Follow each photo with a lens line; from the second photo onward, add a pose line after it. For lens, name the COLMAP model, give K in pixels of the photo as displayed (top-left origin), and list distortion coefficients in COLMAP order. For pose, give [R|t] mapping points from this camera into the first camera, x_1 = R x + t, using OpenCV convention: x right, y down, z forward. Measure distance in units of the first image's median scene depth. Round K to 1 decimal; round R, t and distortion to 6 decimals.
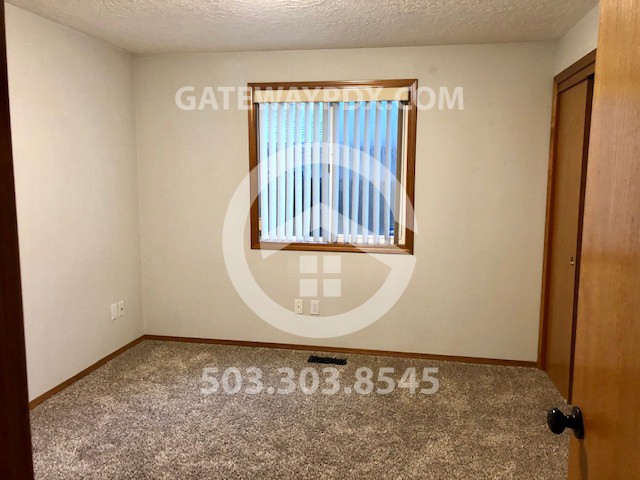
lens RADIAL K [[531.5, 0, 320.7], [0, 531.5, 243.0], [0, 0, 1]] dist [0.018106, -0.011547]
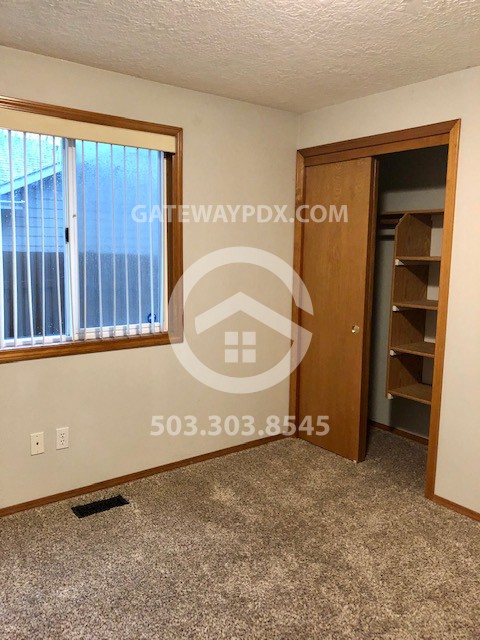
lens RADIAL K [[531.5, 0, 240.7], [0, 531.5, 314.3], [0, 0, 1]] dist [0.018106, -0.011547]
pose [[0.662338, -0.093665, 0.743327, -0.398589], [0.086768, 0.995068, 0.048072, -0.057124], [-0.744163, 0.032658, 0.667199, 0.402212]]
